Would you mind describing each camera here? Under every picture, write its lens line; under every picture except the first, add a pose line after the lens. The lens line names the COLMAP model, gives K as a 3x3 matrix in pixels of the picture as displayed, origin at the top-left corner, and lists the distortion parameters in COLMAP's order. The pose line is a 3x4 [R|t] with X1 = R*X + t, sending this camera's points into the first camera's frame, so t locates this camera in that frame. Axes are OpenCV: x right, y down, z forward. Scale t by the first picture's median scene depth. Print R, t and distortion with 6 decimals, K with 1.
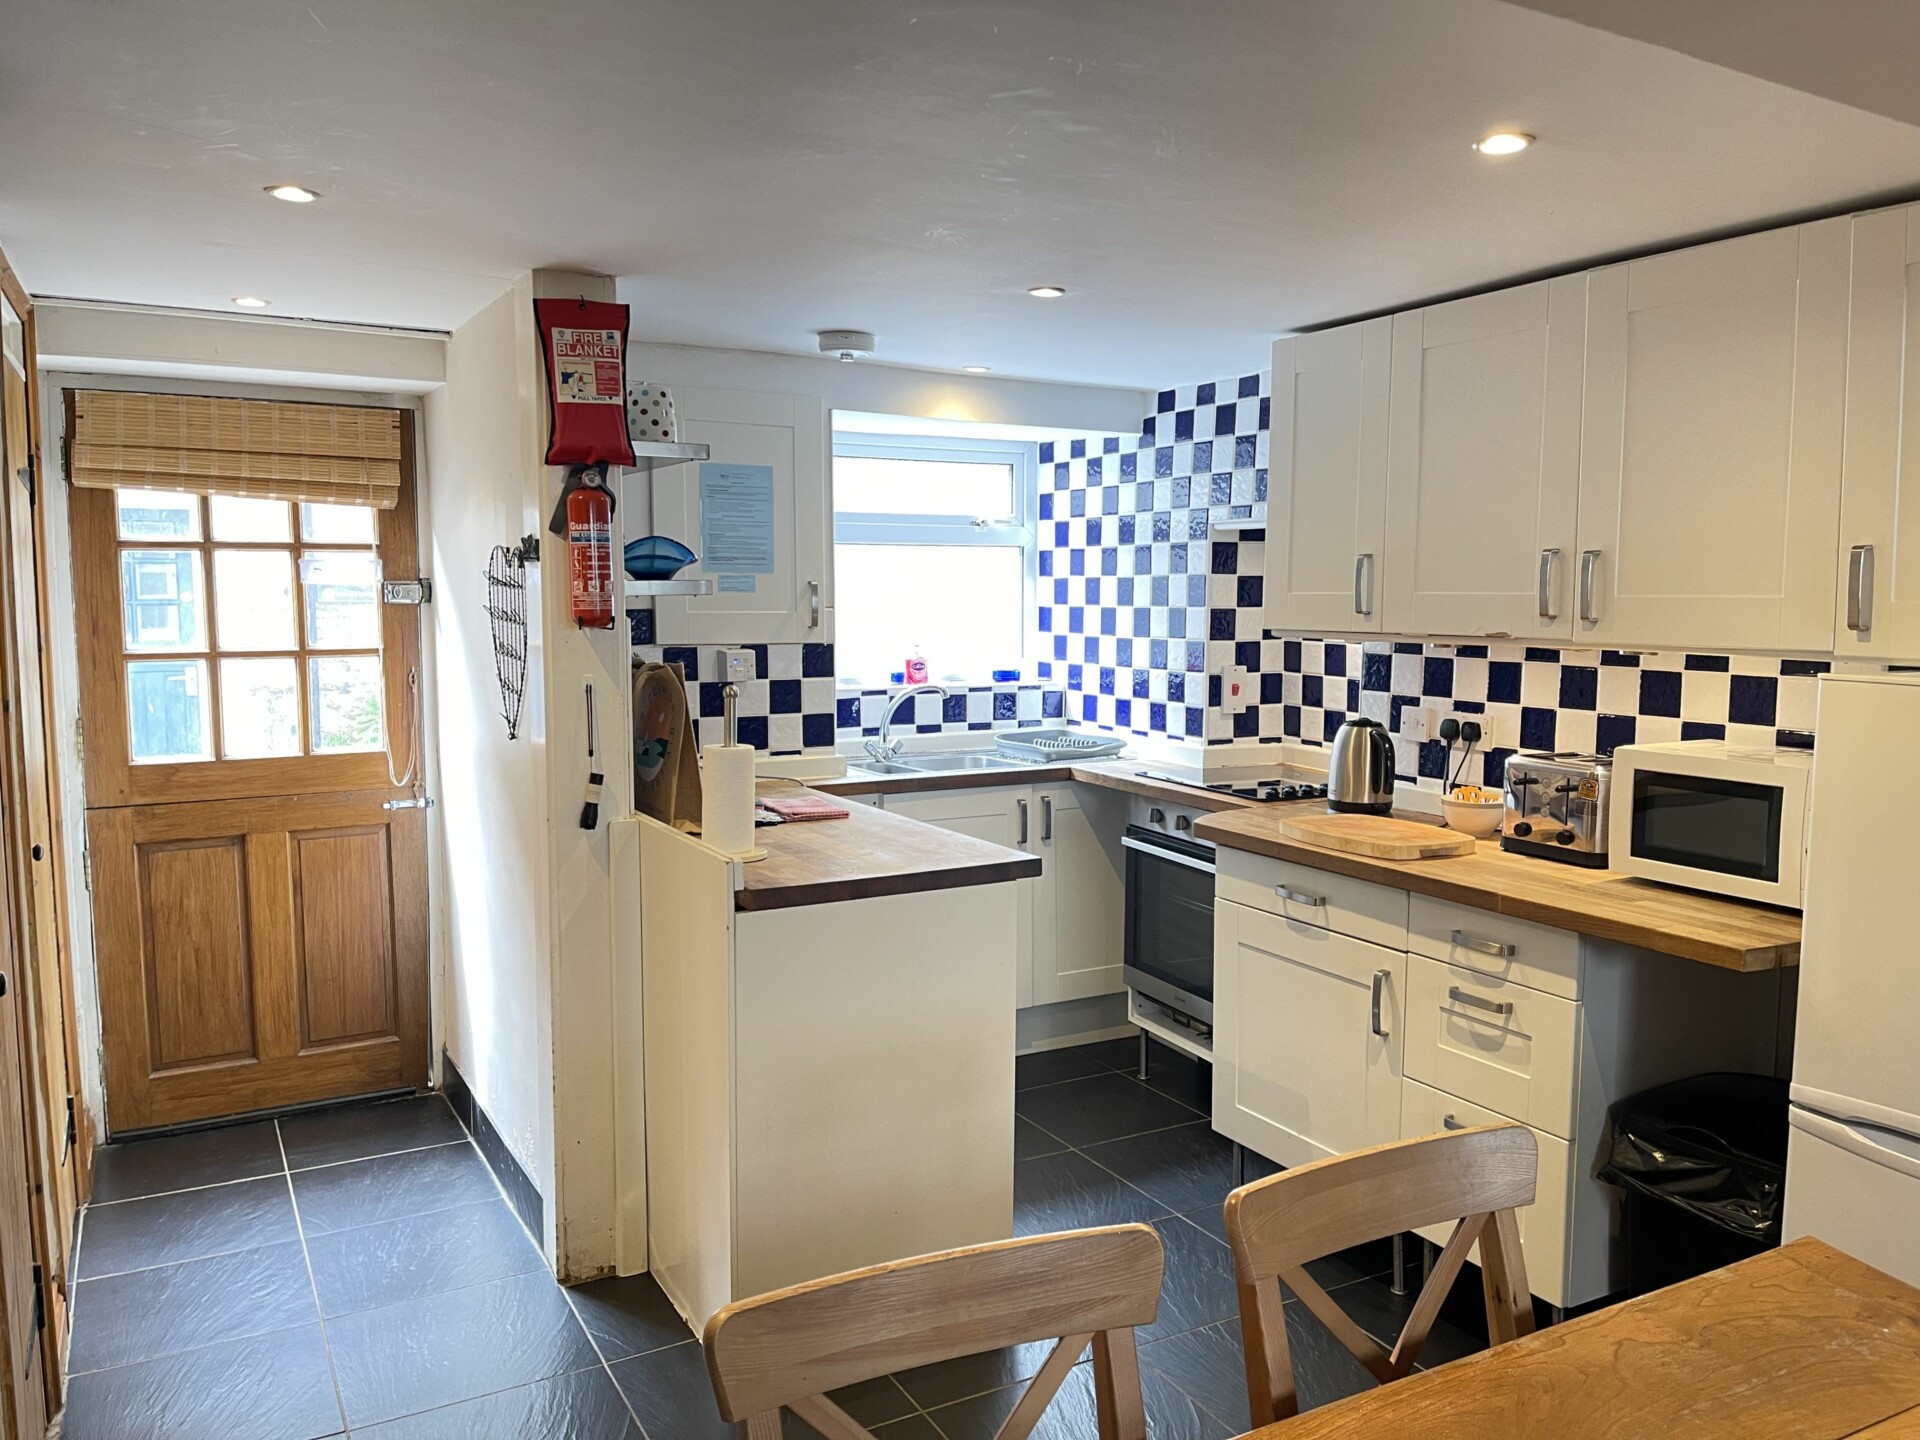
lens RADIAL K [[1465.0, 0, 994.8], [0, 1465.0, 724.4], [0, 0, 1]] dist [0.058258, -0.086557]
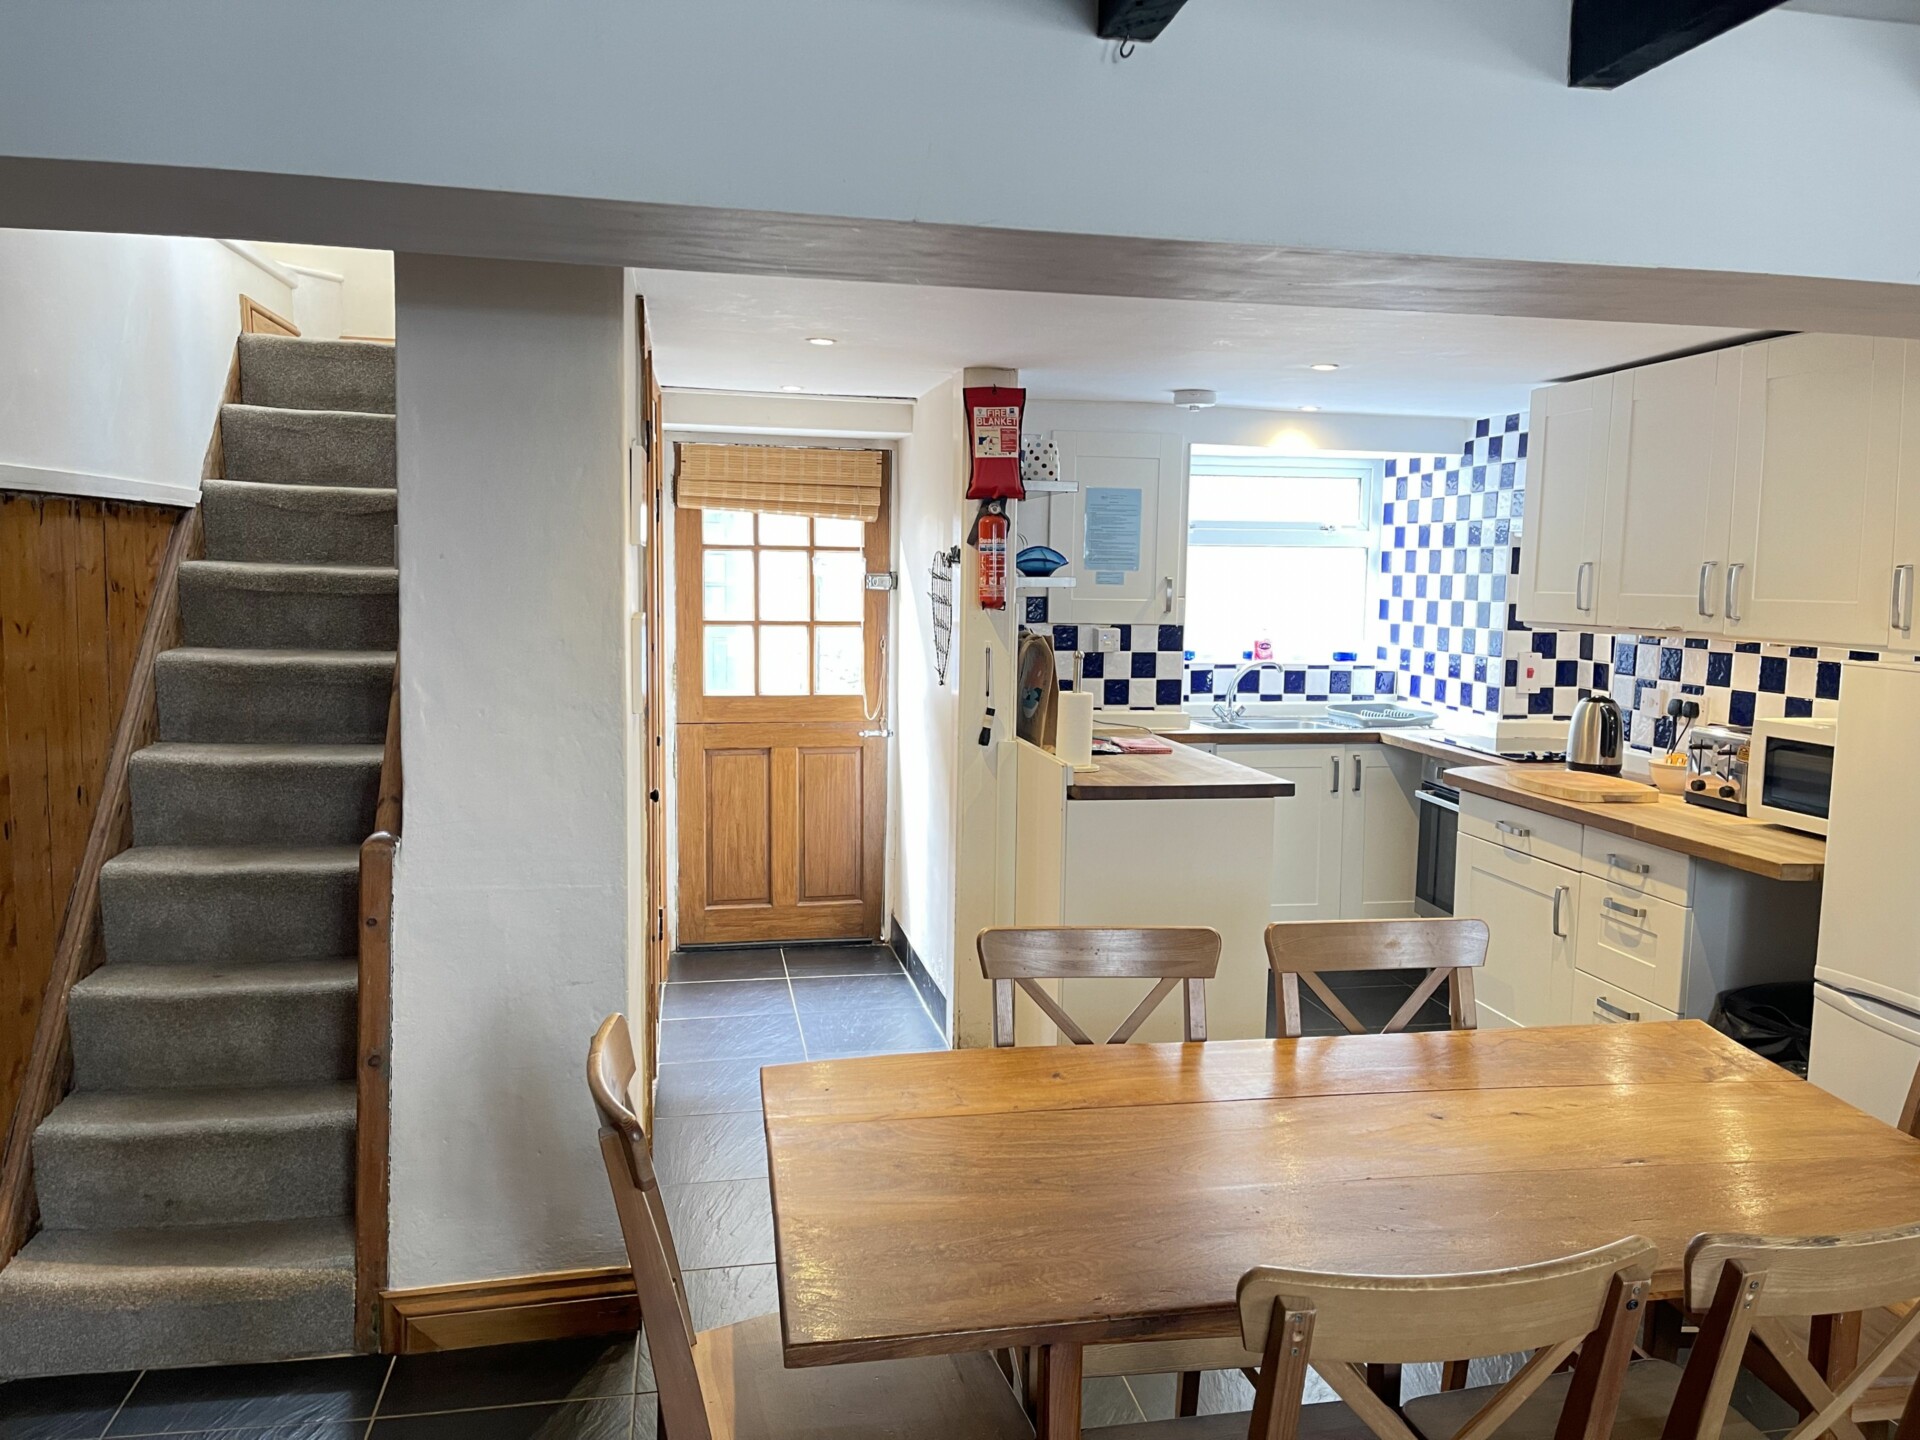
lens RADIAL K [[1465.0, 0, 955.7], [0, 1465.0, 712.3], [0, 0, 1]] dist [0.058258, -0.086557]
pose [[0.943722, 0.043621, -0.327850, 0.139033], [-0.043602, 0.999021, 0.007411, 0.022314], [0.327853, 0.007301, 0.944701, -0.310590]]
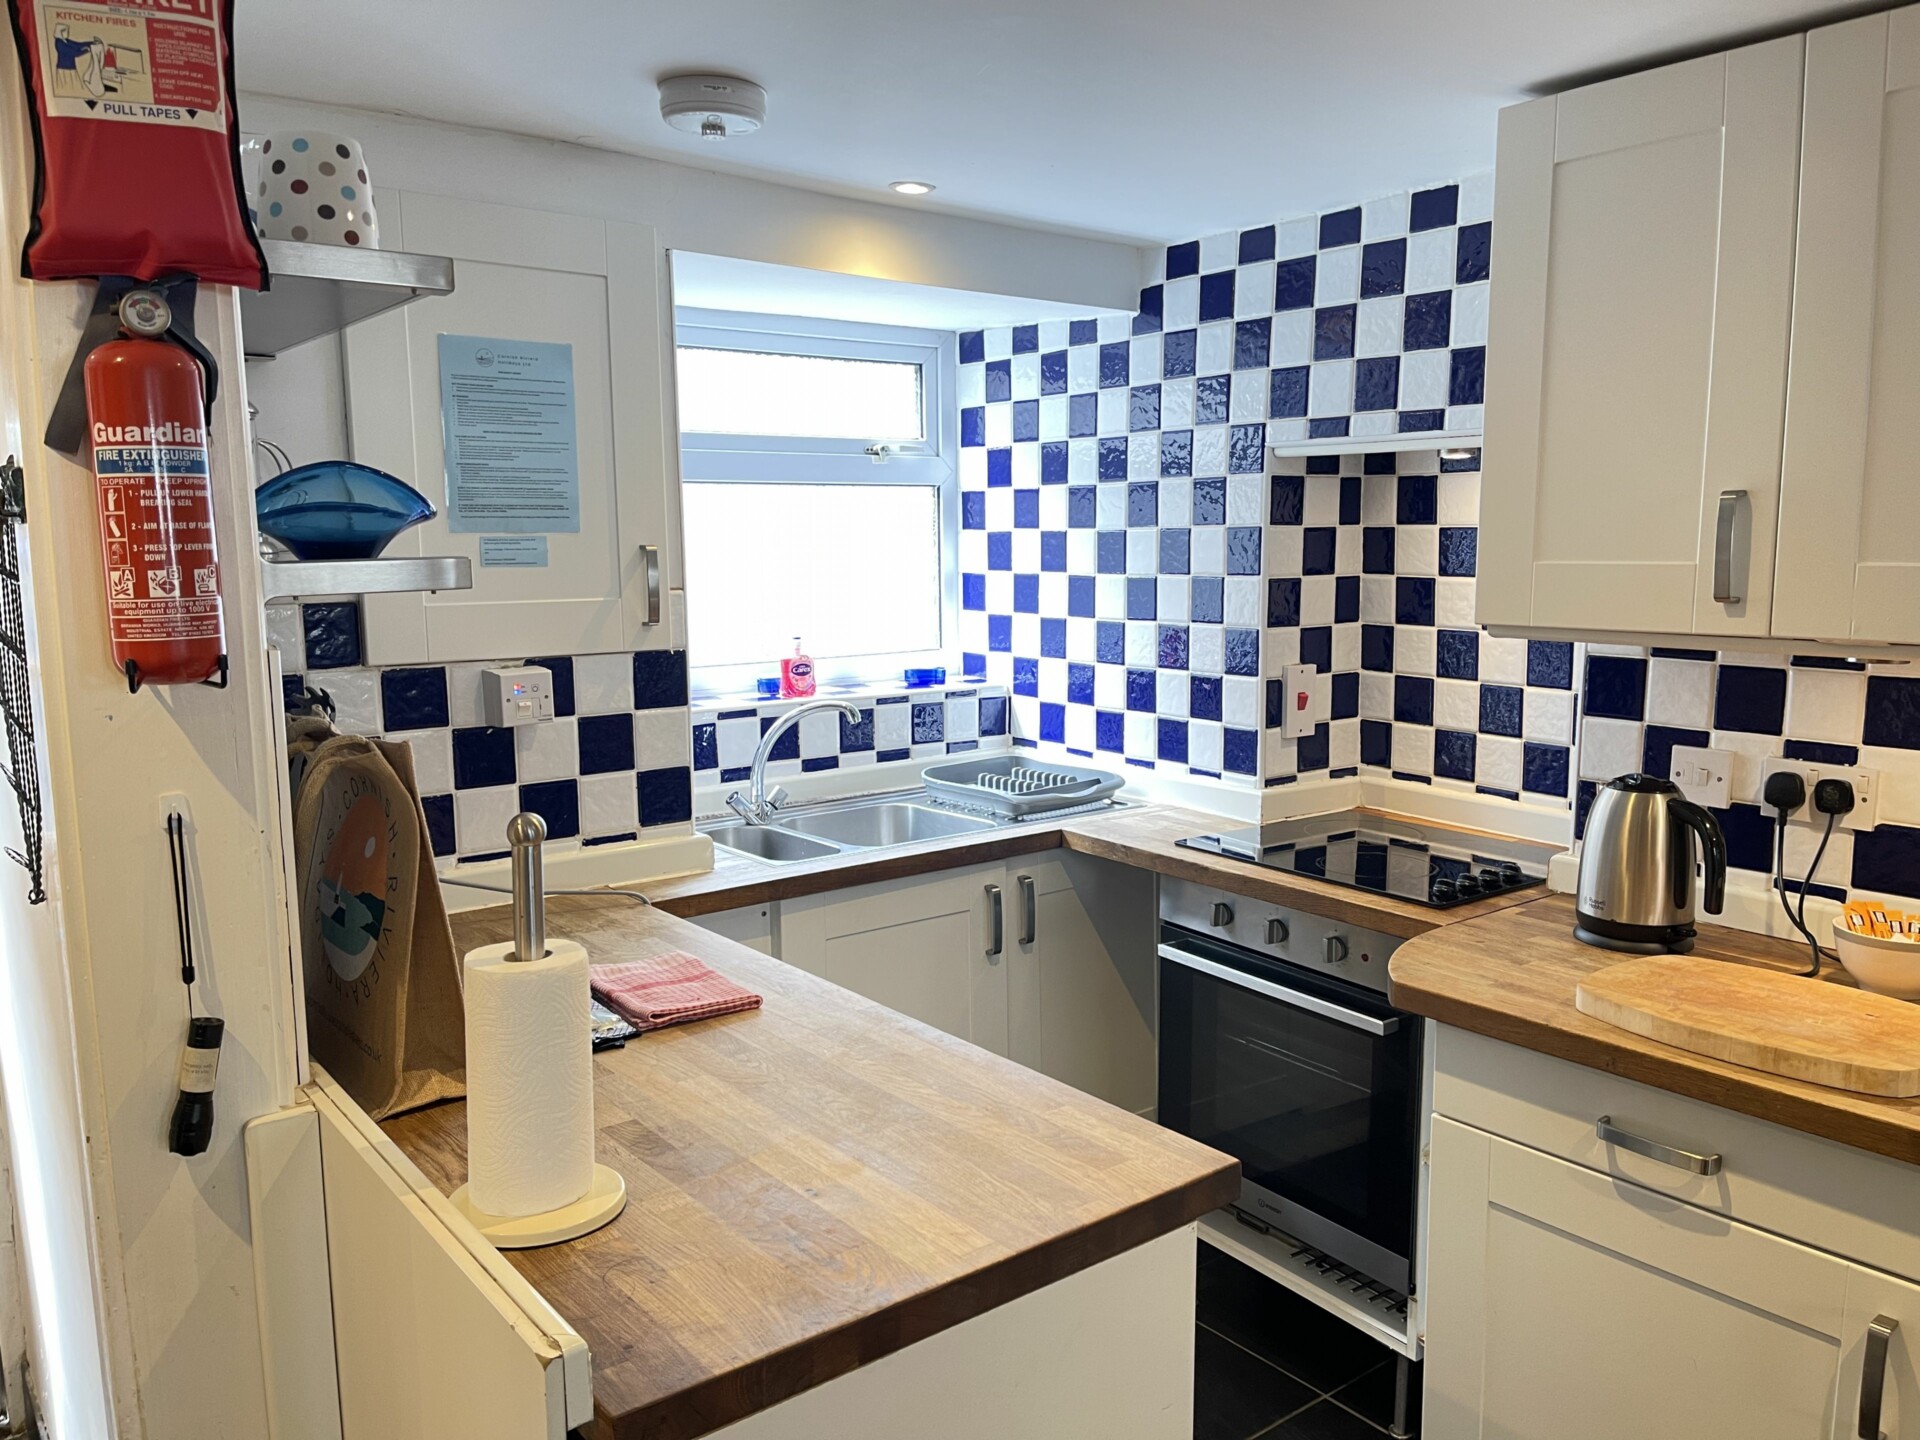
lens RADIAL K [[1465.0, 0, 989.6], [0, 1465.0, 728.1], [0, 0, 1]] dist [0.058258, -0.086557]
pose [[0.988961, -0.029763, 0.145155, -0.083374], [0.023895, 0.998832, 0.042003, -0.050216], [-0.146235, -0.038071, 0.988517, 0.431245]]
